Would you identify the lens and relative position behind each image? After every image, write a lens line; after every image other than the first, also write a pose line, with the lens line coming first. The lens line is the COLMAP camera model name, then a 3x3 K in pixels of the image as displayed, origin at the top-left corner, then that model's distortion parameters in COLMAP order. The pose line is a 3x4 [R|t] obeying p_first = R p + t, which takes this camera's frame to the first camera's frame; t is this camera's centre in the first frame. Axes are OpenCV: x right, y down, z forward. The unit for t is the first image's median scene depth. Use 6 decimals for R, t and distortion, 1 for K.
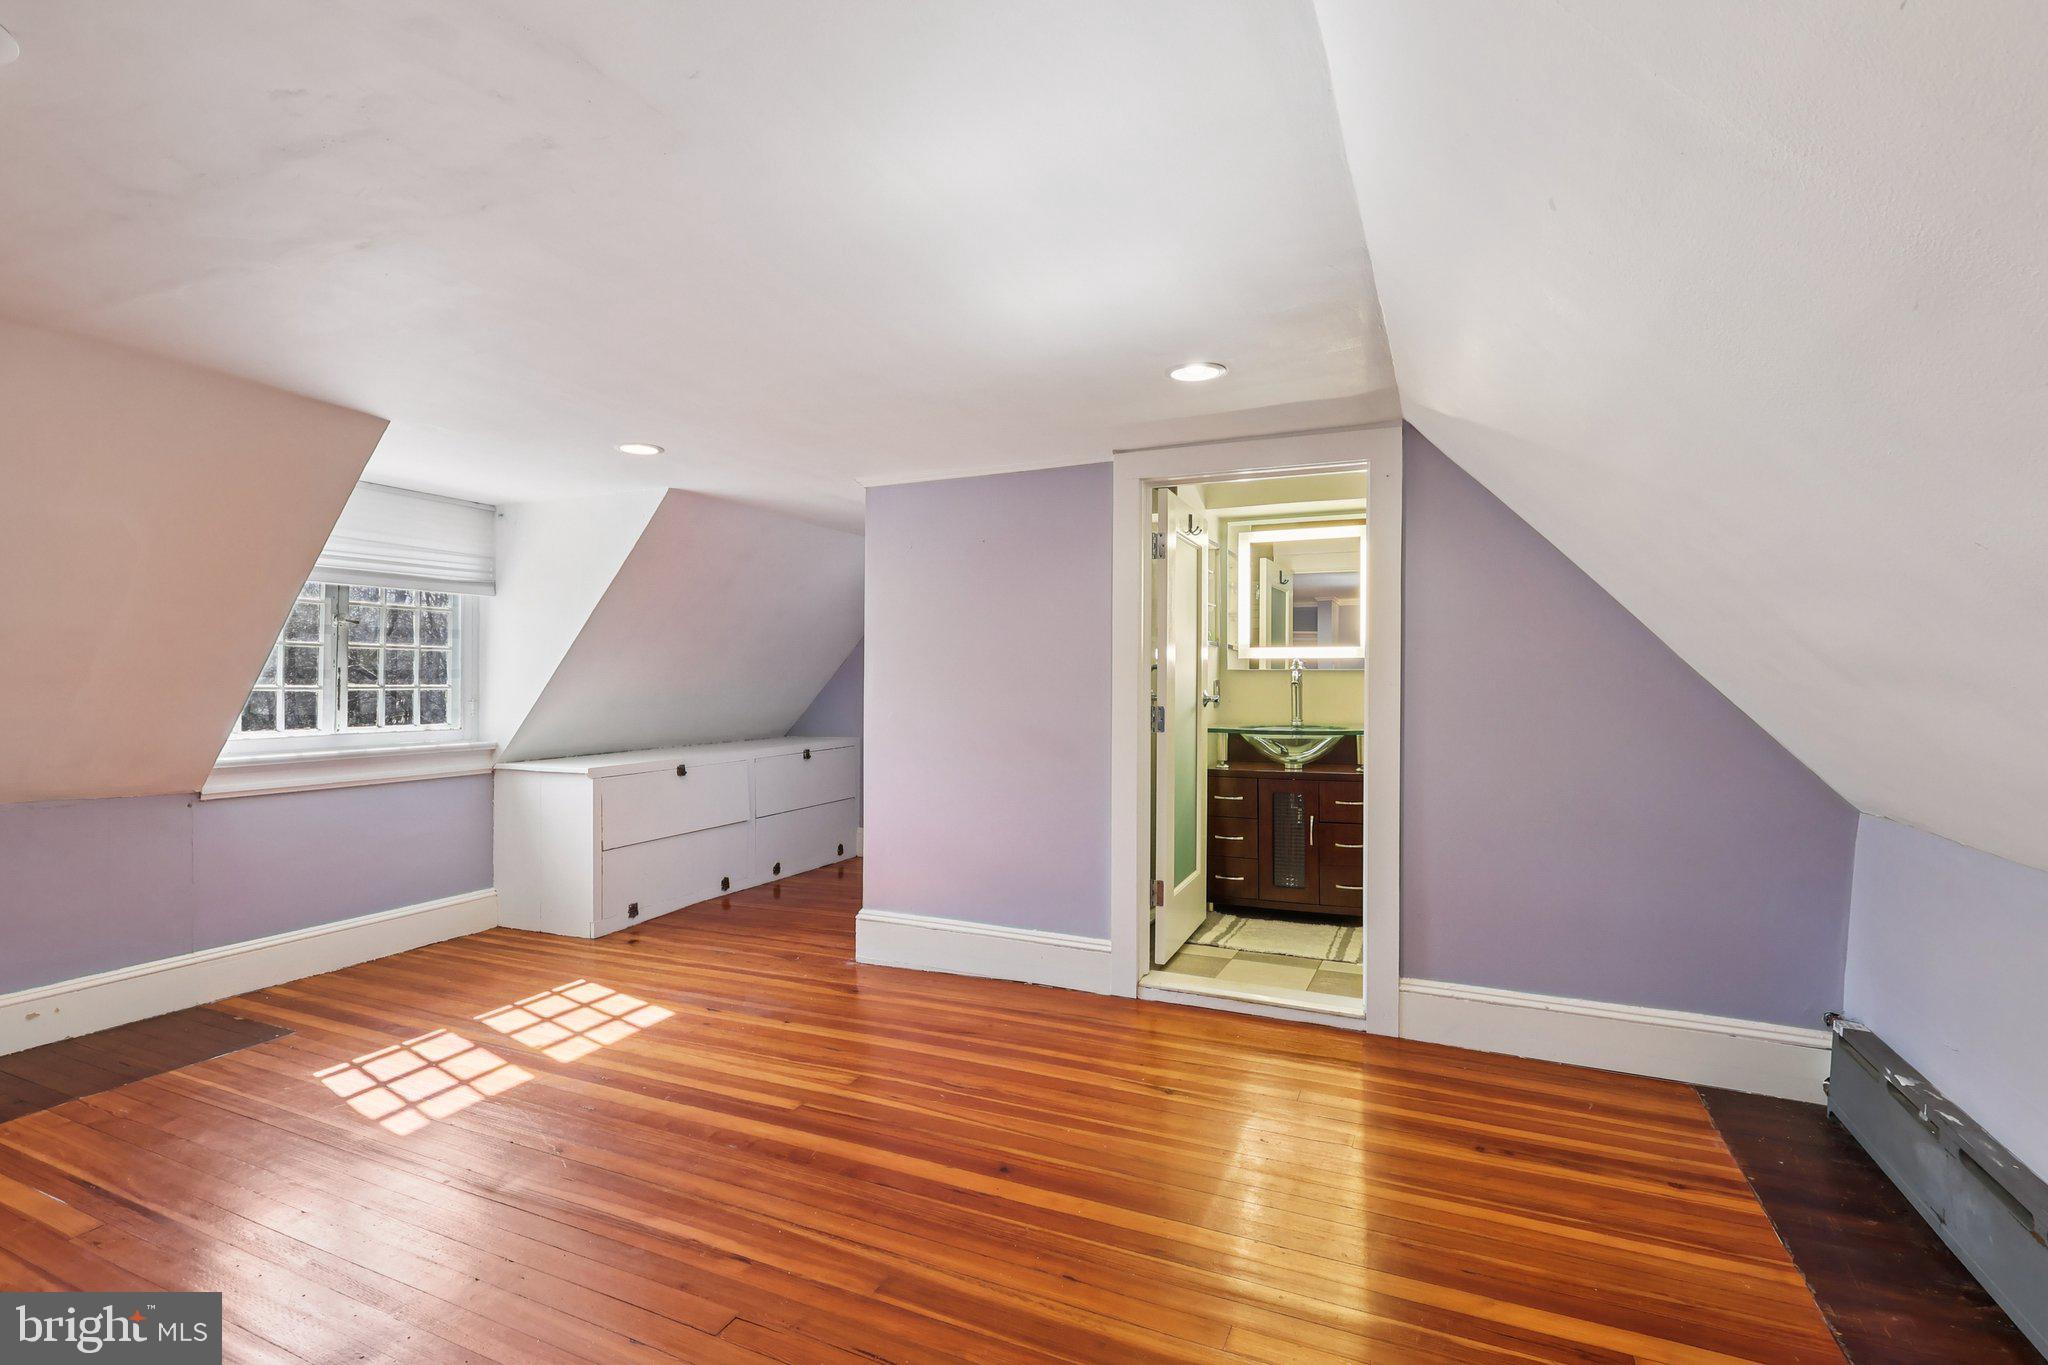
lens RADIAL K [[962.5, 0, 1030.5], [0, 962.5, 692.5], [0, 0, 1]] dist [-0.004016, -0.000129]
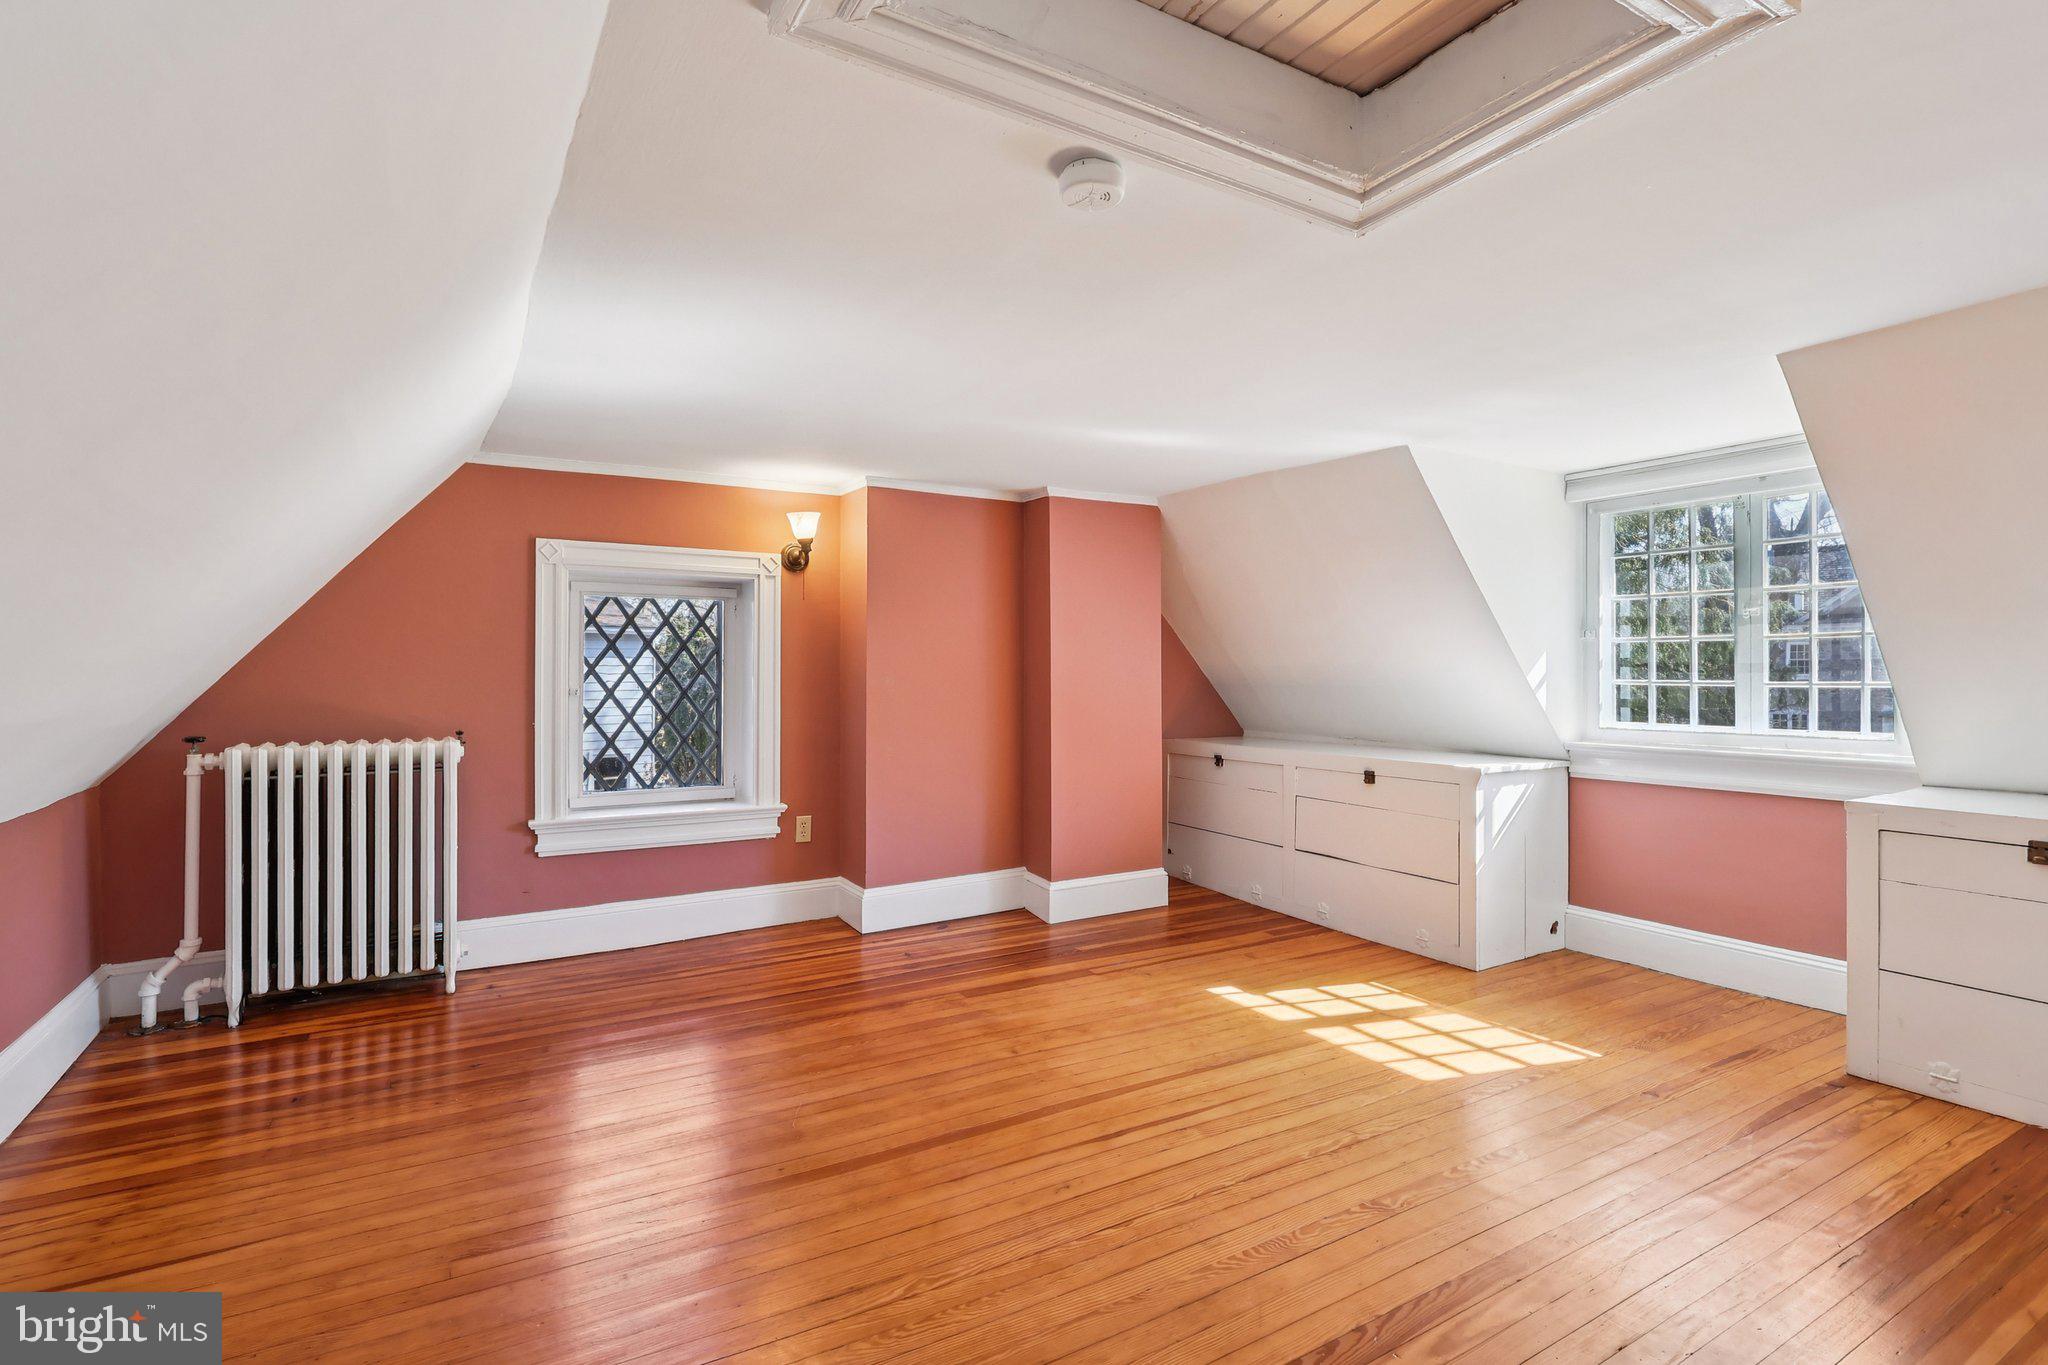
lens RADIAL K [[958.0, 0, 1015.6], [0, 958.0, 677.2], [0, 0, 1]] dist [-0.001571, 0.000463]
pose [[-0.575058, 0.004279, -0.818102, 0.431530], [-0.017849, 0.999683, 0.017775, -0.015547], [0.817918, 0.024824, -0.574799, 1.017172]]
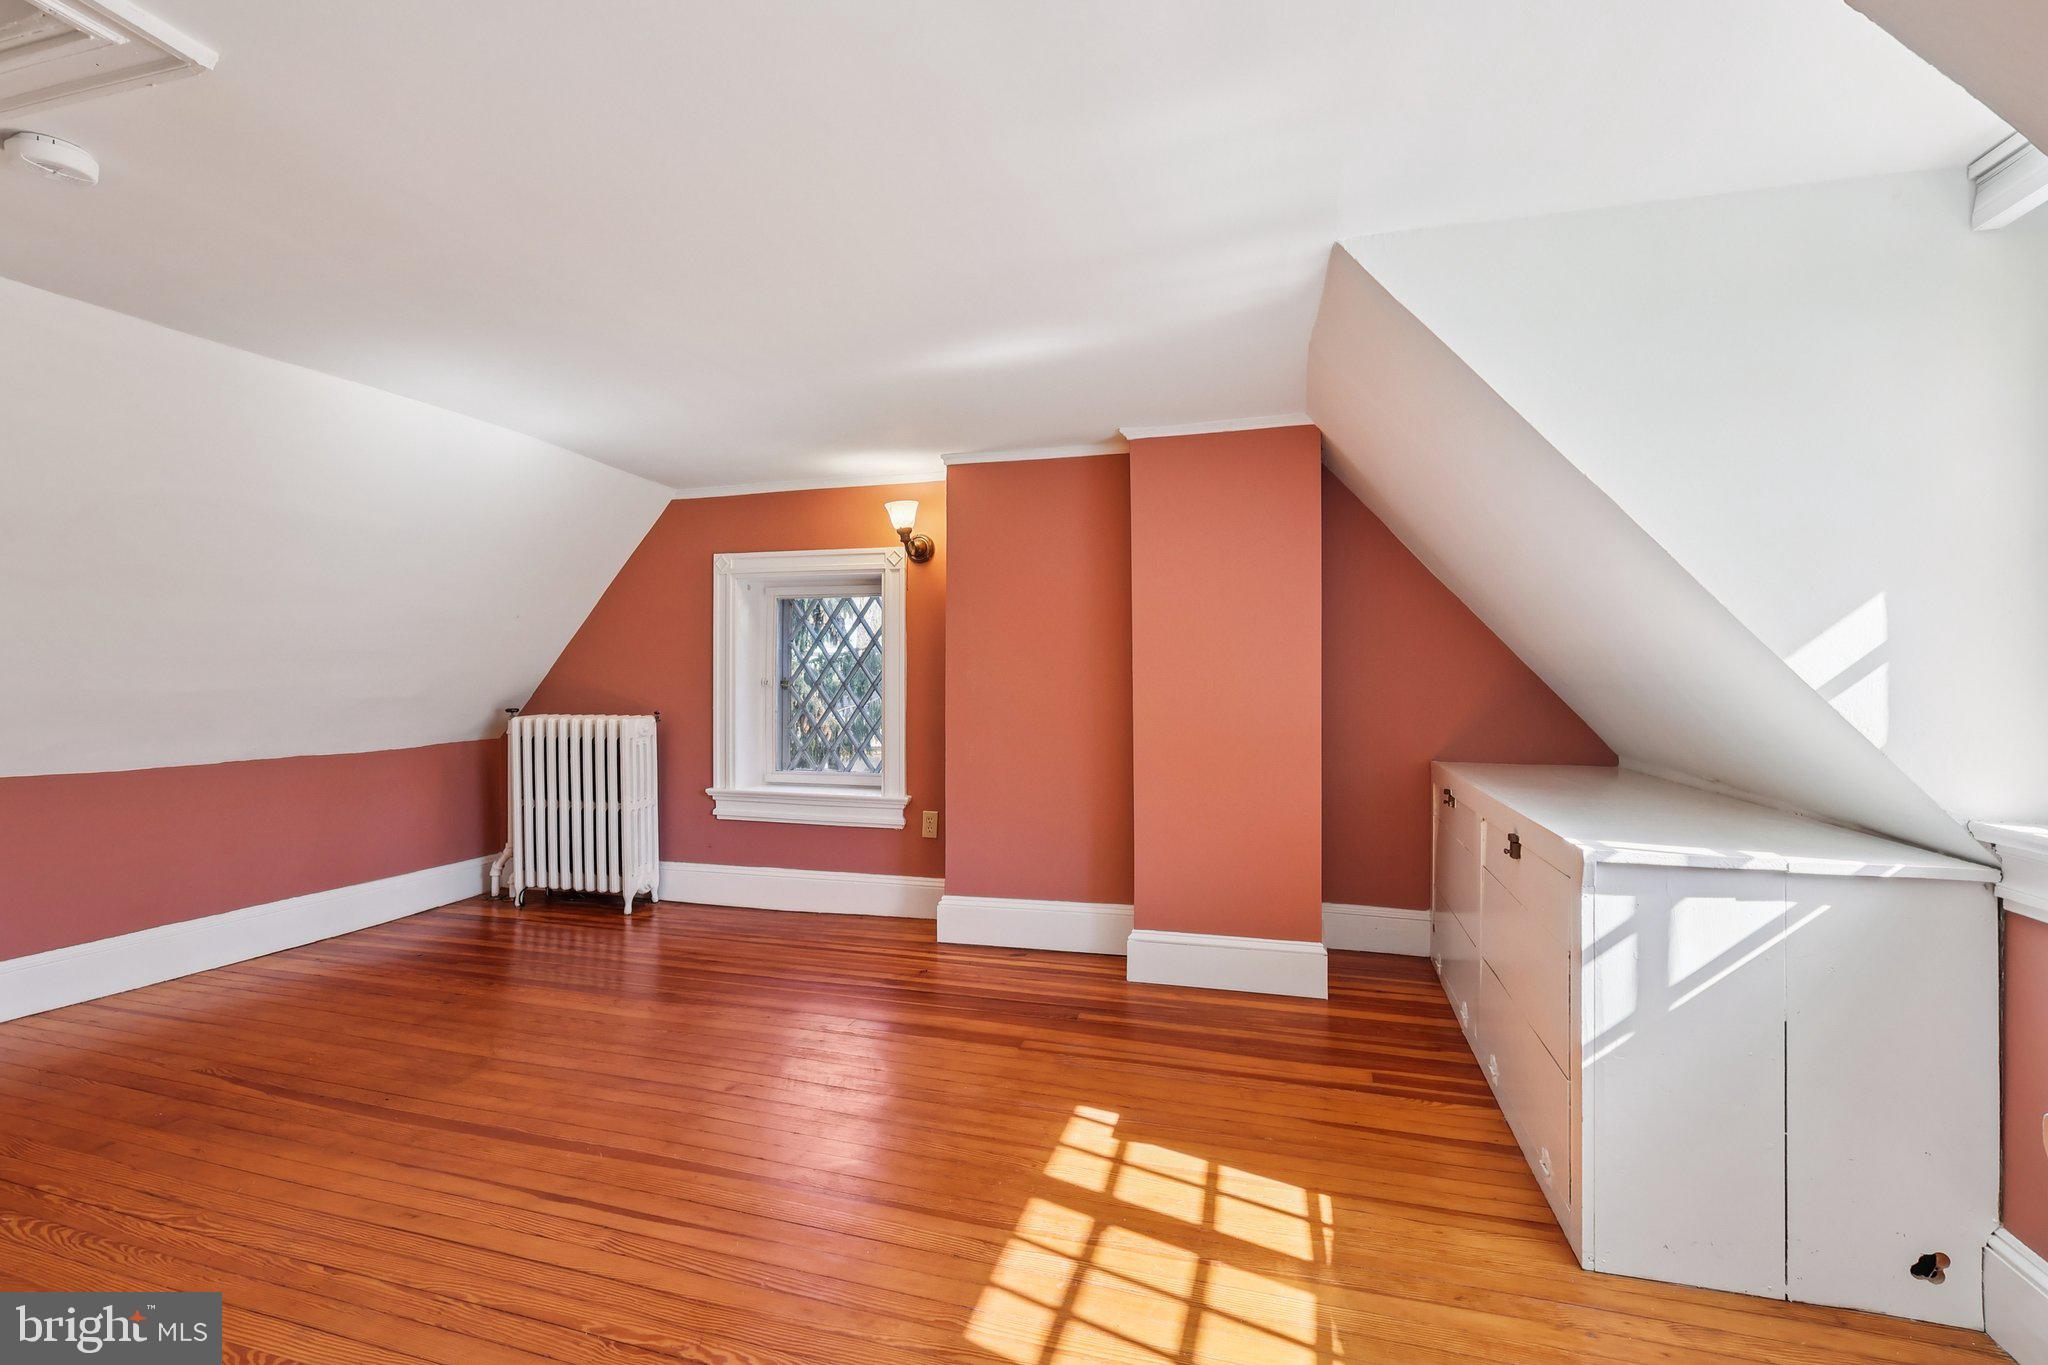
lens RADIAL K [[958.0, 0, 1015.6], [0, 958.0, 677.2], [0, 0, 1]] dist [-0.001571, 0.000463]
pose [[-0.990870, 0.001225, -0.134814, -0.286478], [-0.002222, 0.999674, 0.025416, -0.010379], [0.134801, 0.025484, -0.990545, 1.268421]]
